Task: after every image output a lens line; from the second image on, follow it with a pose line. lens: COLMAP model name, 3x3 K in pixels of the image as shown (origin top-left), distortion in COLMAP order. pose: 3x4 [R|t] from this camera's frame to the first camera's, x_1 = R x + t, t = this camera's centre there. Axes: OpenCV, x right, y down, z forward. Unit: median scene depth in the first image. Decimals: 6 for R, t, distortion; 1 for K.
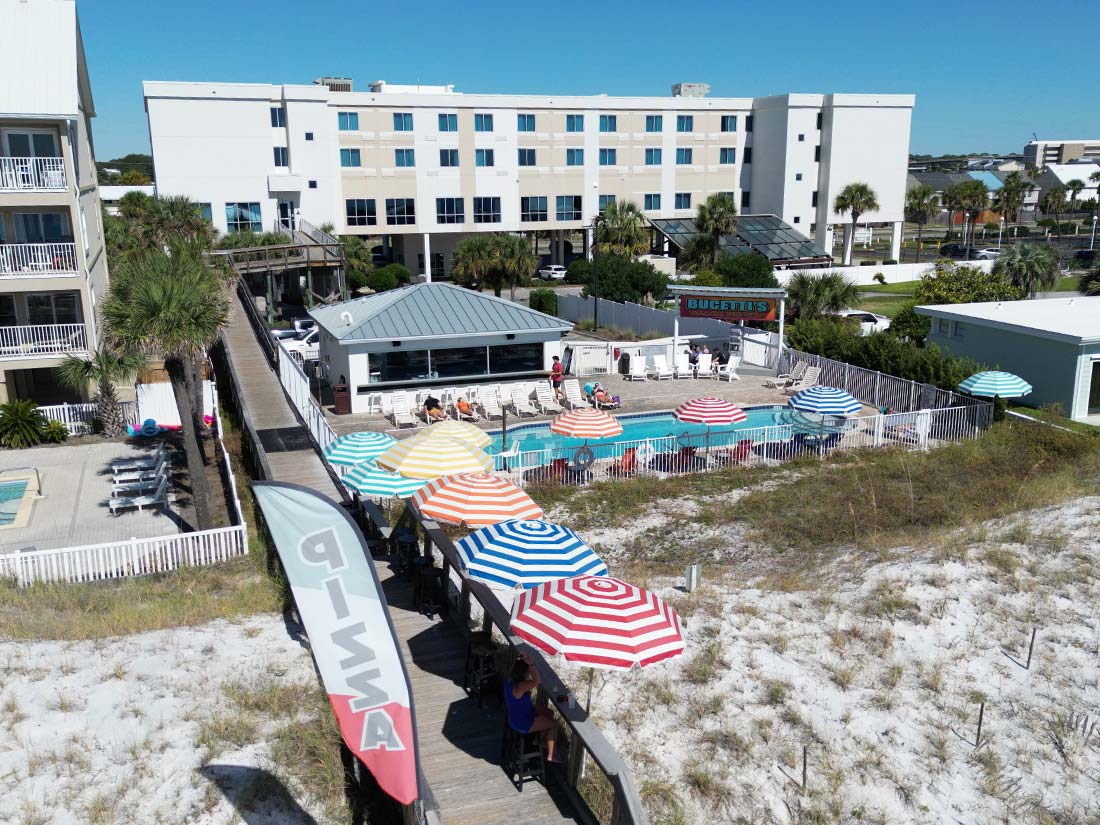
lens RADIAL K [[1035.9, 0, 548.8], [0, 1035.9, 412.5], [0, 0, 1]] dist [-0.004860, 0.000000]
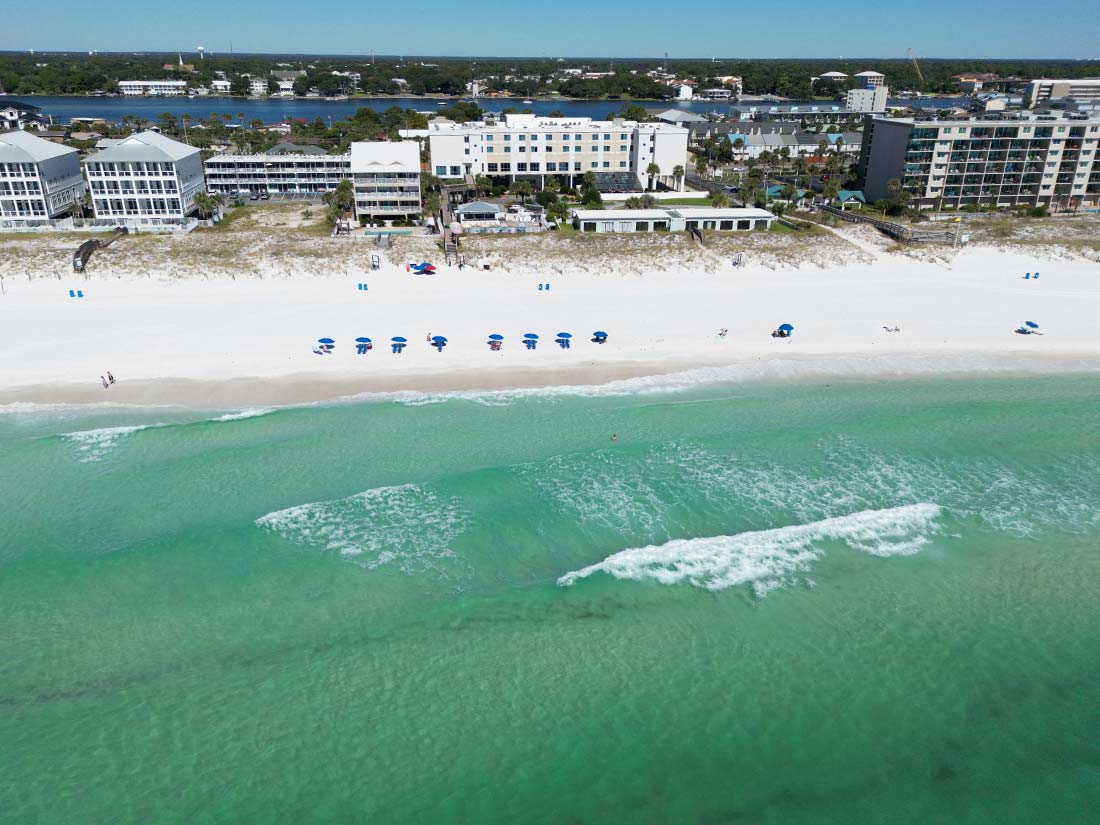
lens RADIAL K [[757.7, 0, 551.1], [0, 757.7, 411.7], [0, 0, 1]] dist [-0.004492, 0.007855]
pose [[0.977921, 0.102637, -0.182031, 0.473143], [-0.064910, 0.977178, 0.202263, 0.054415], [0.198637, -0.185981, 0.962265, -1.281032]]
